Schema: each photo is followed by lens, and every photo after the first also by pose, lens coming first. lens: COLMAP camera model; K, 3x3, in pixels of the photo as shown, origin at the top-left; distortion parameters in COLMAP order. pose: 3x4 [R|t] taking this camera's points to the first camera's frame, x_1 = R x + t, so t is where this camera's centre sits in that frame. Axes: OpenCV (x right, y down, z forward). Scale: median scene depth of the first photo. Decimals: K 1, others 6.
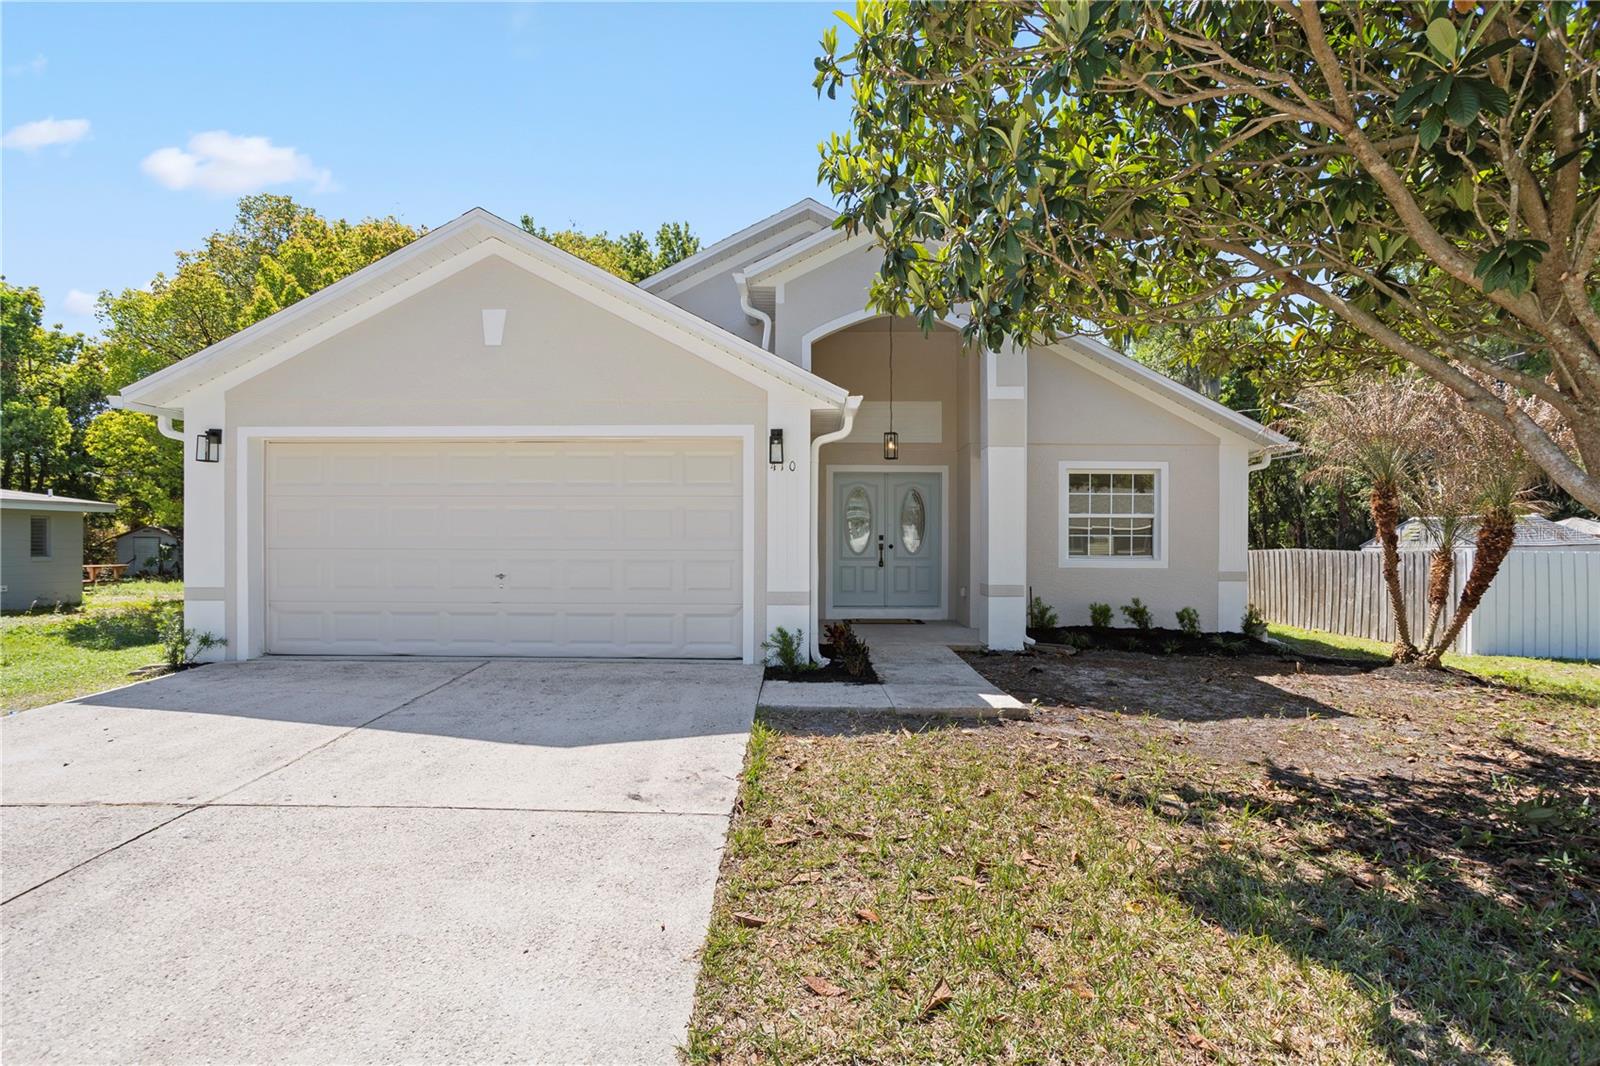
lens RADIAL K [[781.0, 0, 805.9], [0, 781.0, 541.2], [0, 0, 1]] dist [-0.046764, 0.025520]
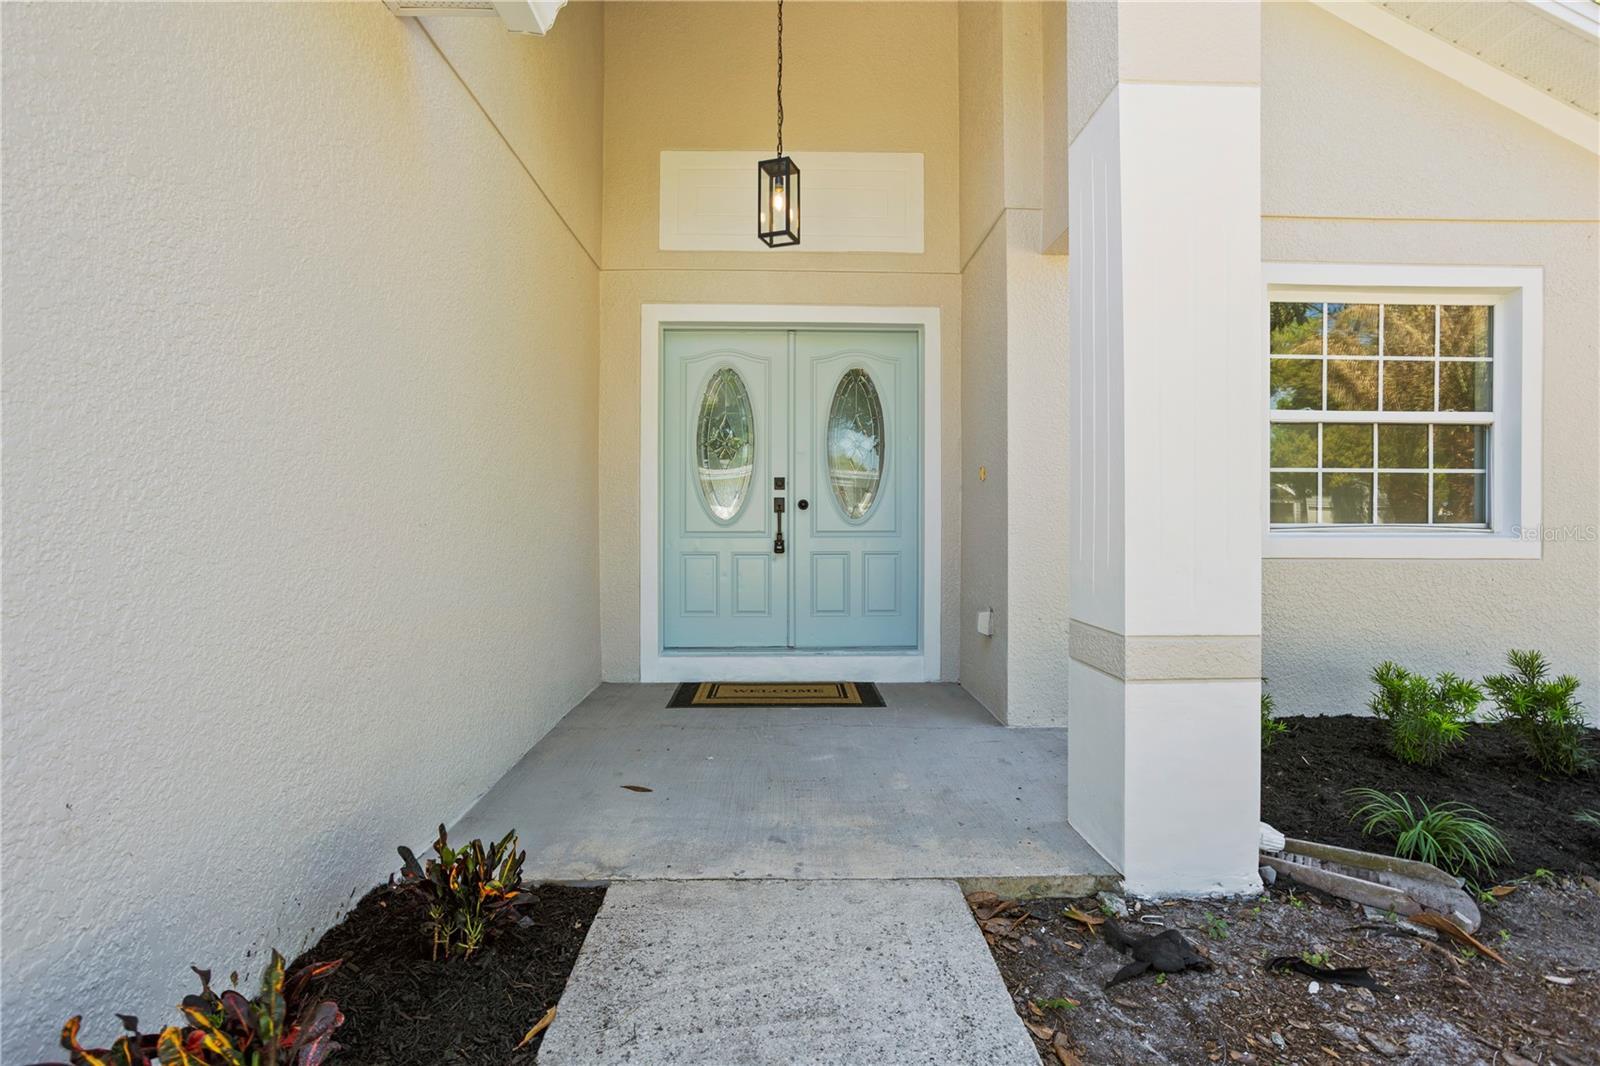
lens RADIAL K [[781.0, 0, 795.5], [0, 781.0, 528.1], [0, 0, 1]] dist [-0.046764, 0.025520]
pose [[0.999607, -0.002262, 0.027952, 0.094448], [0.001897, 0.999913, 0.013077, 0.014157], [-0.027980, -0.013019, 0.999524, 0.589876]]
